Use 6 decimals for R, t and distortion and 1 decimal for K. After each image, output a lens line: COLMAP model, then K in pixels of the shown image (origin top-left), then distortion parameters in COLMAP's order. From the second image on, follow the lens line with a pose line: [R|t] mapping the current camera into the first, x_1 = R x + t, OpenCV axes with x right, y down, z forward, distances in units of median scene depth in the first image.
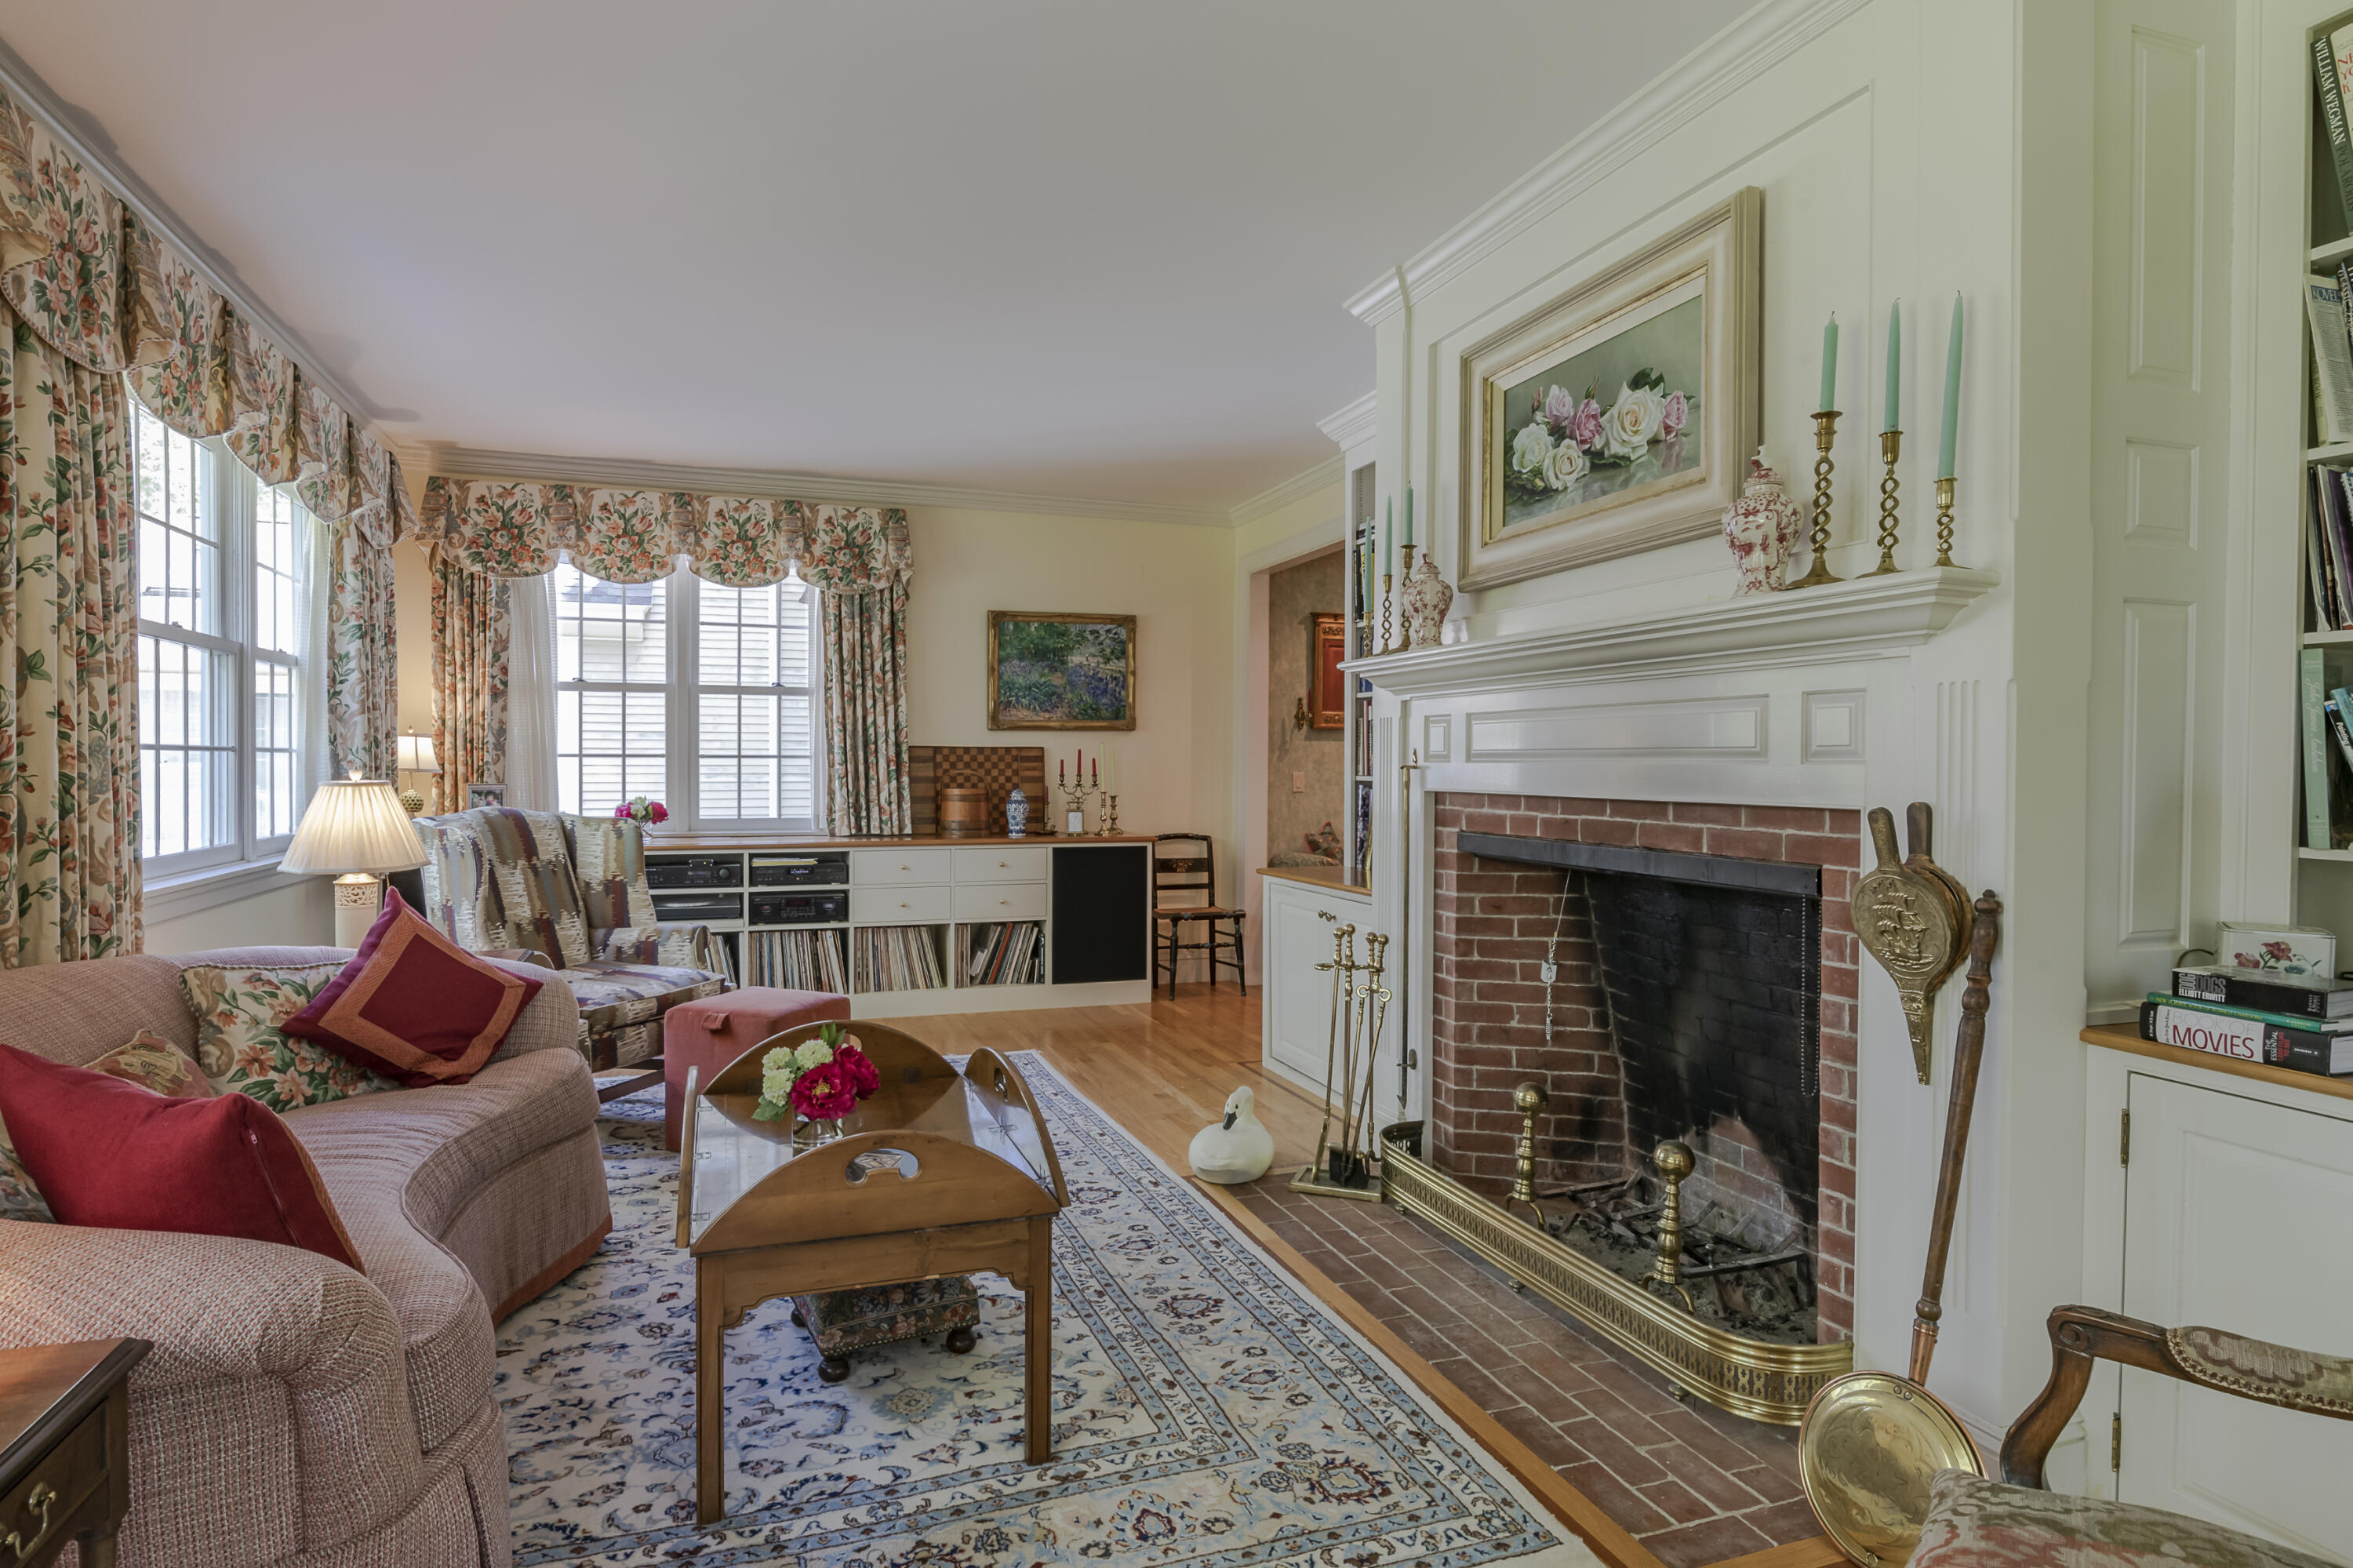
lens RADIAL K [[1225.4, 0, 1109.1], [0, 1225.4, 778.2], [0, 0, 1]] dist [-0.000859, 0.000129]
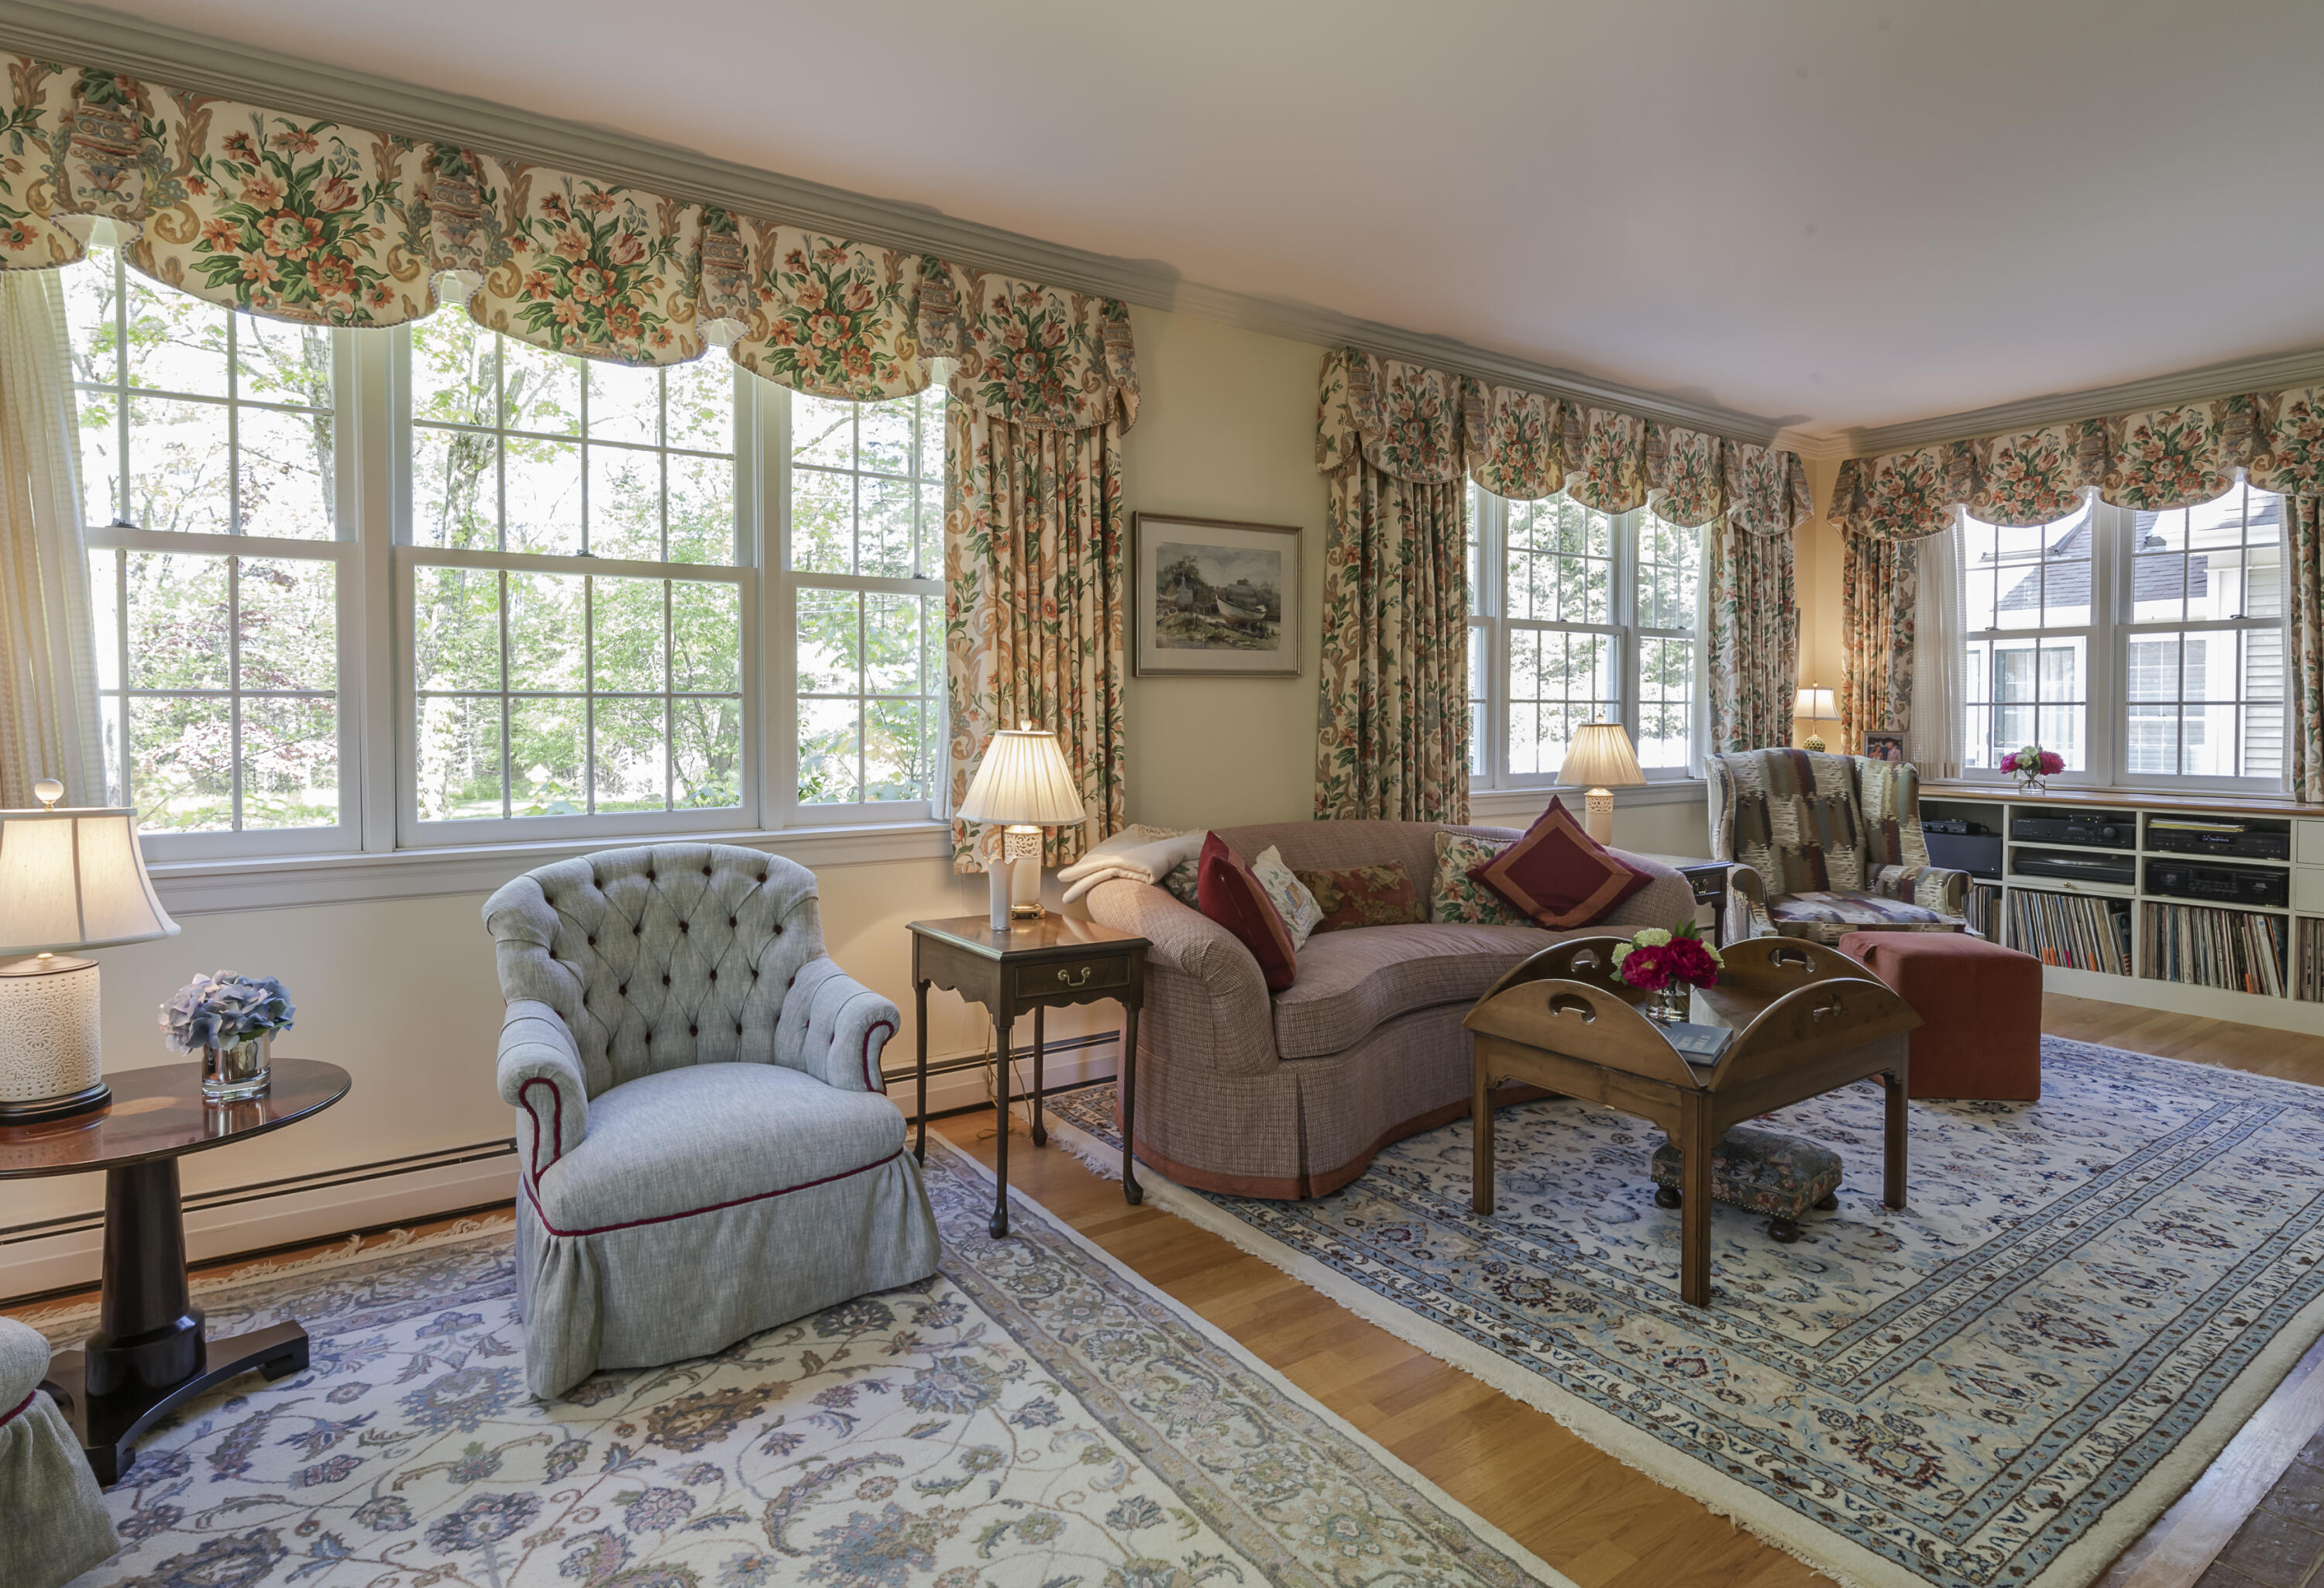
lens RADIAL K [[1214.0, 0, 1164.2], [0, 1214.0, 722.2], [0, 0, 1]] dist [-0.000190, -0.001380]
pose [[0.293514, 0.002193, -0.955952, 0.398065], [-0.010682, 0.999942, -0.000986, 0.005446], [0.955895, 0.010501, 0.293520, 0.077935]]
